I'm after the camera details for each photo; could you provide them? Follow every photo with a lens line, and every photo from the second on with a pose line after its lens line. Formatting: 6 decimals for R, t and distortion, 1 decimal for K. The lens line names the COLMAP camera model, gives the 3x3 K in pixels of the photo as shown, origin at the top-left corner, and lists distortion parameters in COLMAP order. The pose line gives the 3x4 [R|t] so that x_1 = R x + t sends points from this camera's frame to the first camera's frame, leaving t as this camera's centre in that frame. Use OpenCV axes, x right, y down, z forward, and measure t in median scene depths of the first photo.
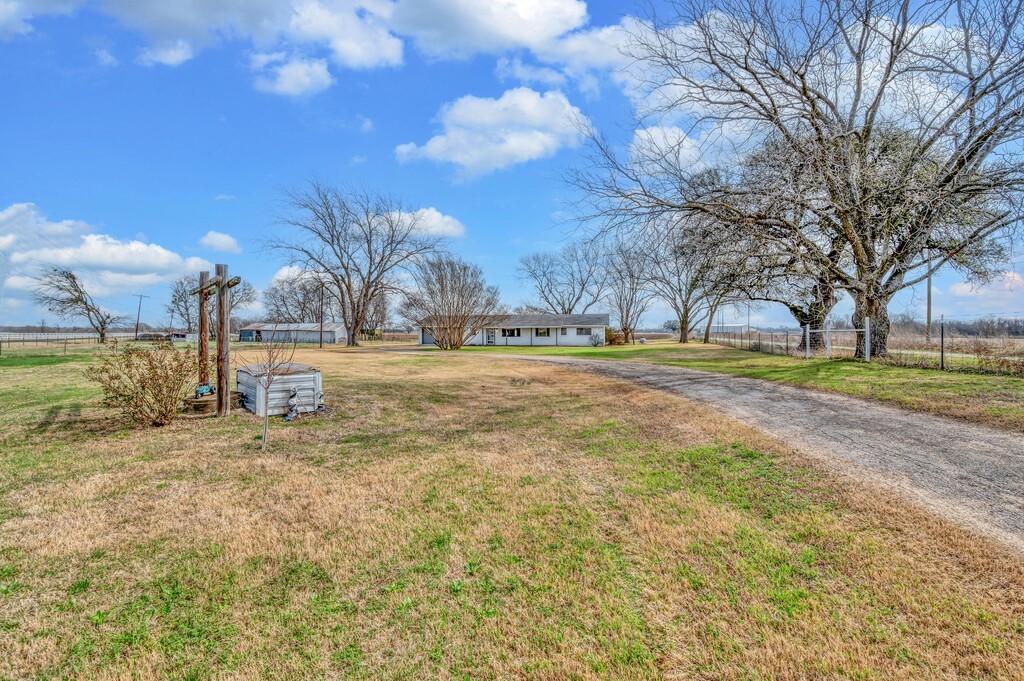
lens RADIAL K [[440.9, 0, 512.6], [0, 440.9, 340.9], [0, 0, 1]] dist [0.000449, 0.000005]
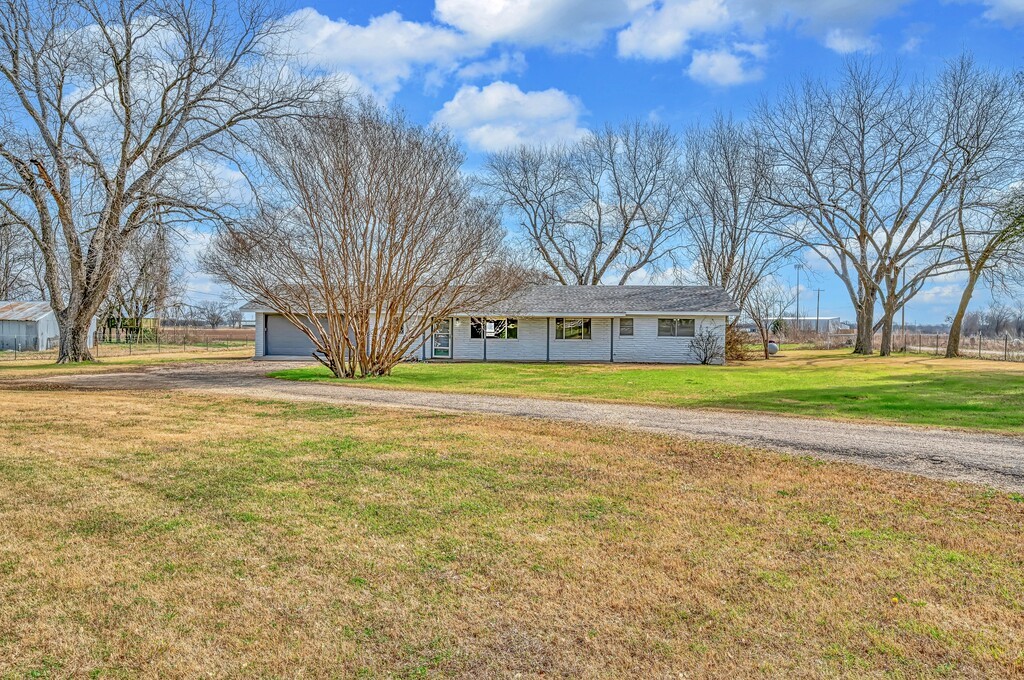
lens RADIAL K [[771.1, 0, 511.6], [0, 771.1, 338.9], [0, 0, 1]] dist [-0.009939, -0.001824]
pose [[0.989974, 0.006773, 0.141090, -0.090207], [-0.005943, 0.999962, -0.006305, -0.005298], [-0.141128, 0.005403, 0.989977, 0.308708]]
